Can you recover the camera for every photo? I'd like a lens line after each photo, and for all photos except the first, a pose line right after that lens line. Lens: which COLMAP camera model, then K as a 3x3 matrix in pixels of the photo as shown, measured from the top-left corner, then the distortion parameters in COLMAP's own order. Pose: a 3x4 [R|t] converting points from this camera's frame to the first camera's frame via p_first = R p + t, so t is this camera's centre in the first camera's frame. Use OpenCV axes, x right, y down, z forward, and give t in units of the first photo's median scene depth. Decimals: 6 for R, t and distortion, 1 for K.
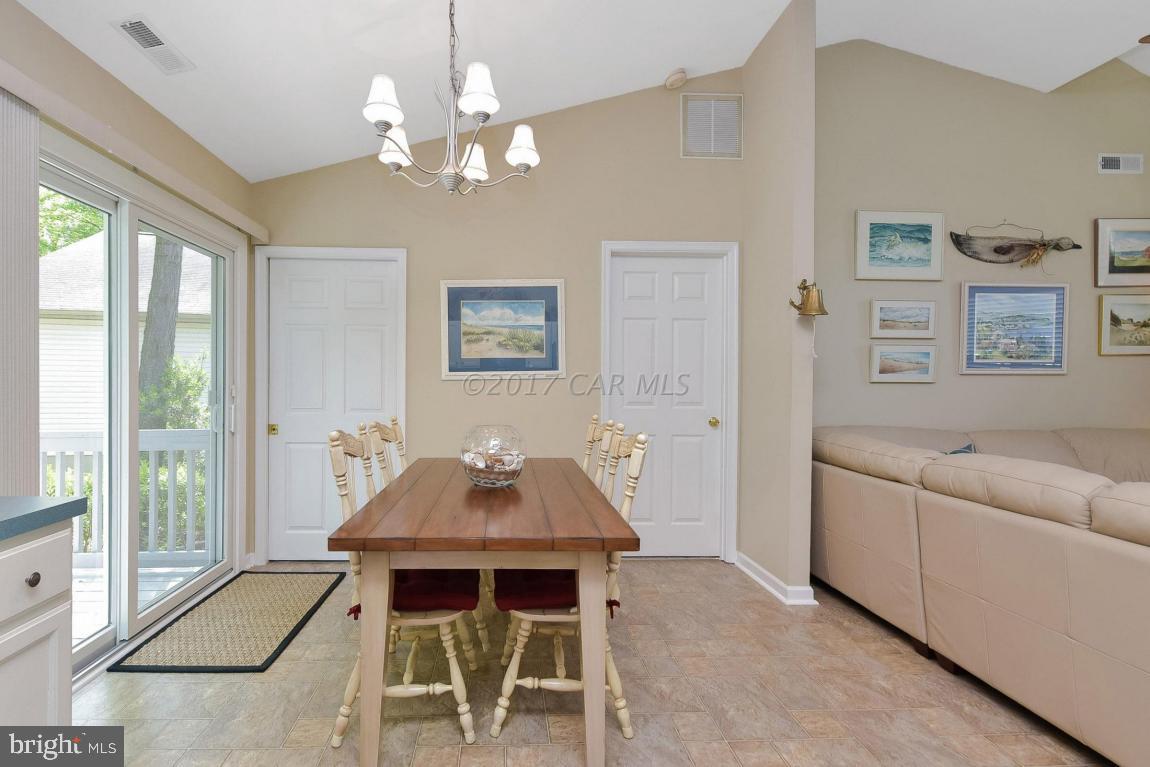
lens RADIAL K [[495.3, 0, 559.0], [0, 495.3, 389.2], [0, 0, 1]] dist [-0.003042, -0.000754]
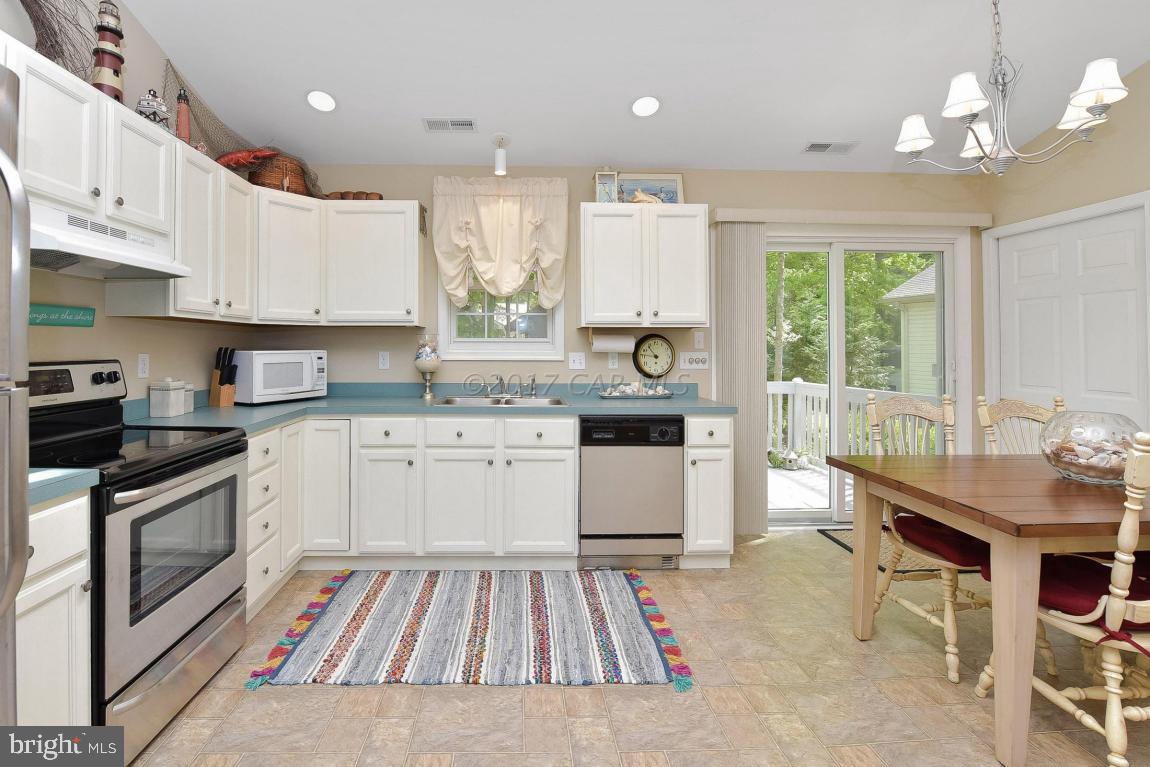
lens RADIAL K [[528.9, 0, 495.6], [0, 528.9, 341.8], [0, 0, 1]] dist [-0.012392, -0.000129]
pose [[-0.082086, -0.025328, -0.996303, 0.706909], [-0.012298, 0.999627, -0.024399, -0.007054], [0.996549, 0.010250, -0.082367, 0.041238]]
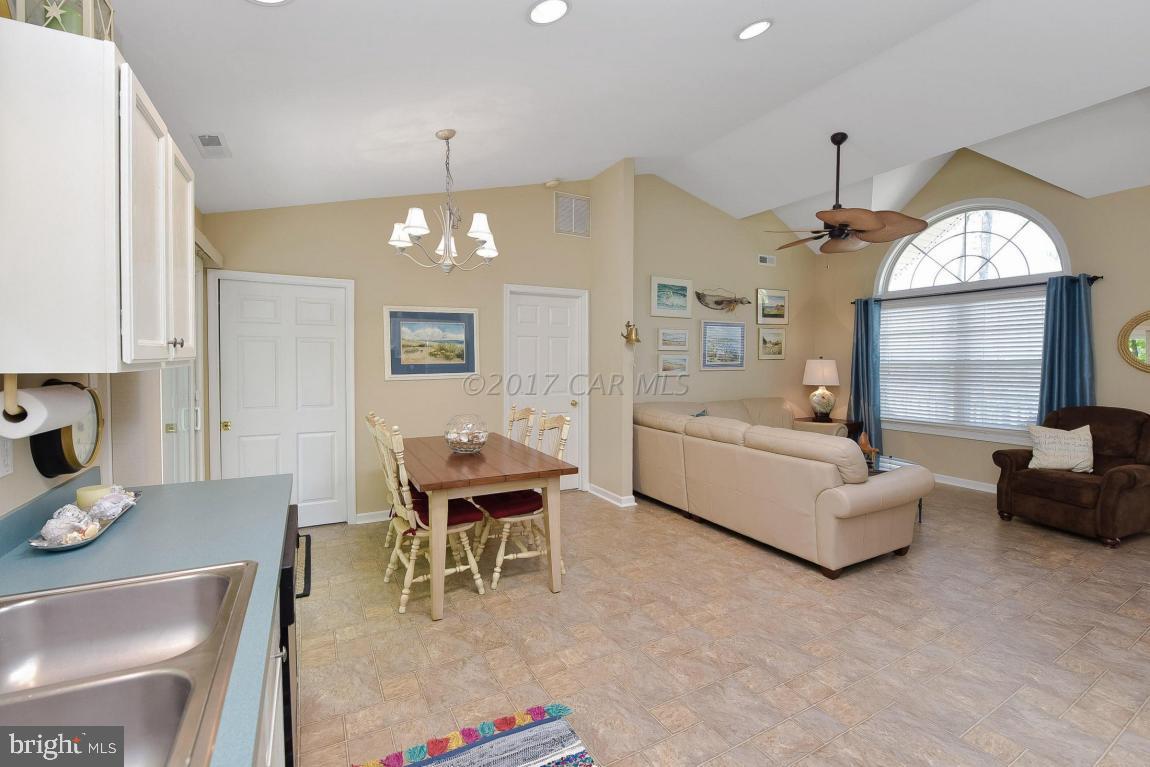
lens RADIAL K [[452.9, 0, 580.3], [0, 452.9, 374.6], [0, 0, 1]] dist [-0.018925, 0.000096]
pose [[0.910486, -0.016646, 0.413205, -0.315261], [0.009681, 0.999774, 0.018946, -0.063800], [-0.413427, -0.013250, 0.910441, -0.376882]]
